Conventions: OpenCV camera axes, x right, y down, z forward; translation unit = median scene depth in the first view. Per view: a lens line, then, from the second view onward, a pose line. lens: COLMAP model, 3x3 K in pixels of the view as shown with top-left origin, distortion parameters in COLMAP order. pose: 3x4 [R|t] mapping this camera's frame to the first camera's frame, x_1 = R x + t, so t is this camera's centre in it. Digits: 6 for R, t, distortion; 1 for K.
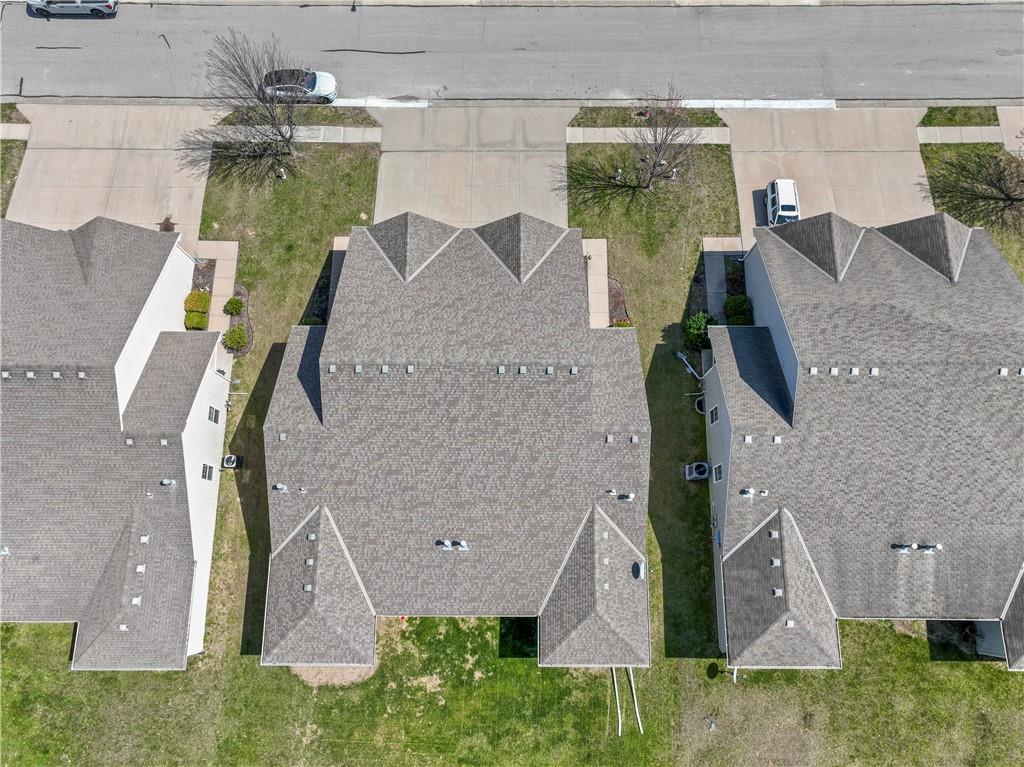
lens RADIAL K [[721.6, 0, 512.5], [0, 721.6, 384.4], [0, 0, 1]] dist [-0.002924, 0.018665]
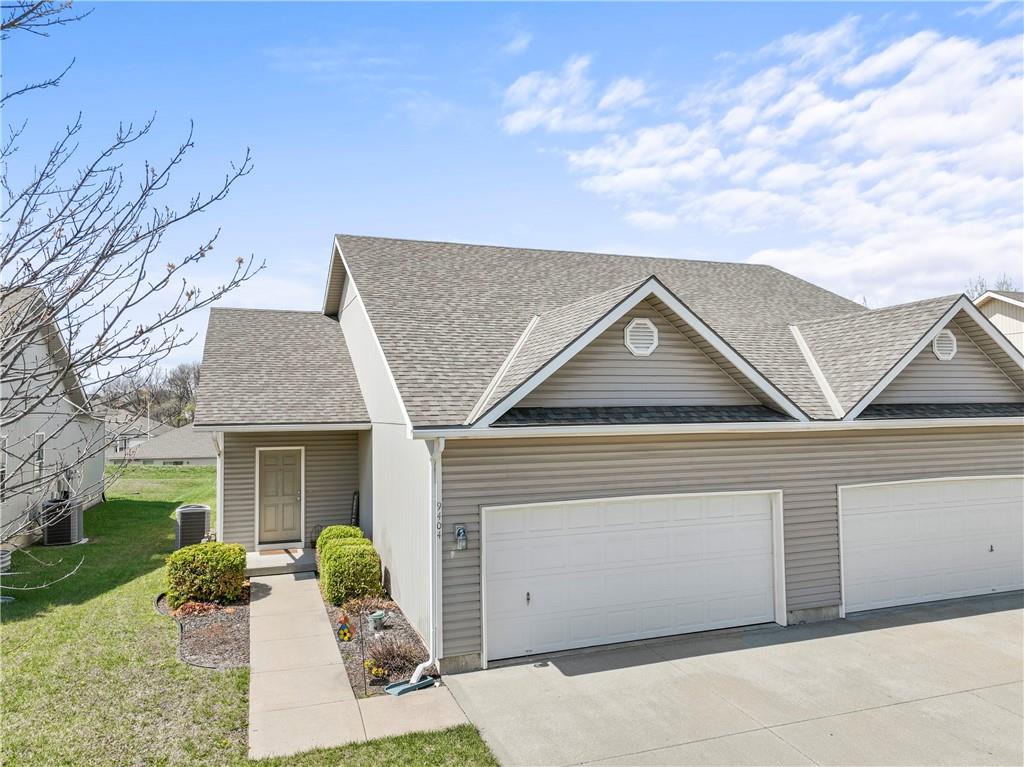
lens RADIAL K [[721.6, 0, 514.6], [0, 721.6, 379.5], [0, 0, 1]] dist [-0.002924, 0.018665]
pose [[-0.937220, -0.011618, -0.348544, 0.154389], [-0.336596, 0.291563, 0.895374, -0.458621], [0.091220, 0.956481, -0.277170, 1.134720]]
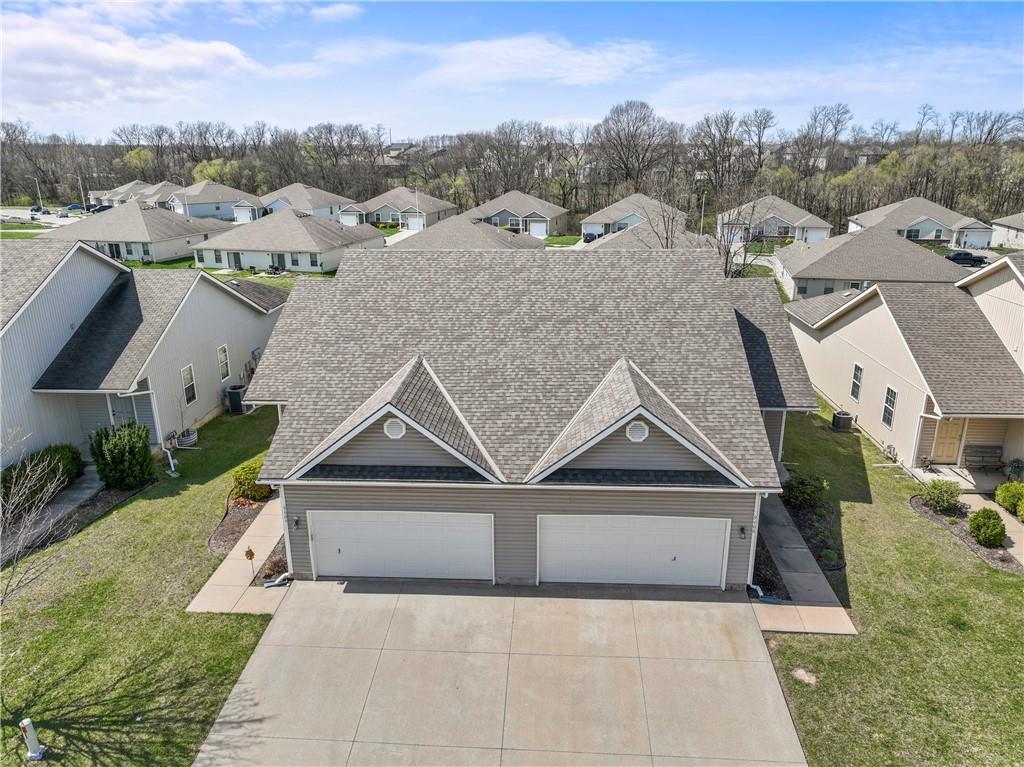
lens RADIAL K [[721.6, 0, 512.9], [0, 721.6, 379.9], [0, 0, 1]] dist [-0.002924, 0.018665]
pose [[-0.998707, -0.014623, 0.048678, -0.089597], [0.049451, -0.058245, 0.997077, -0.700499], [-0.011745, 0.998195, 0.058893, 0.985115]]
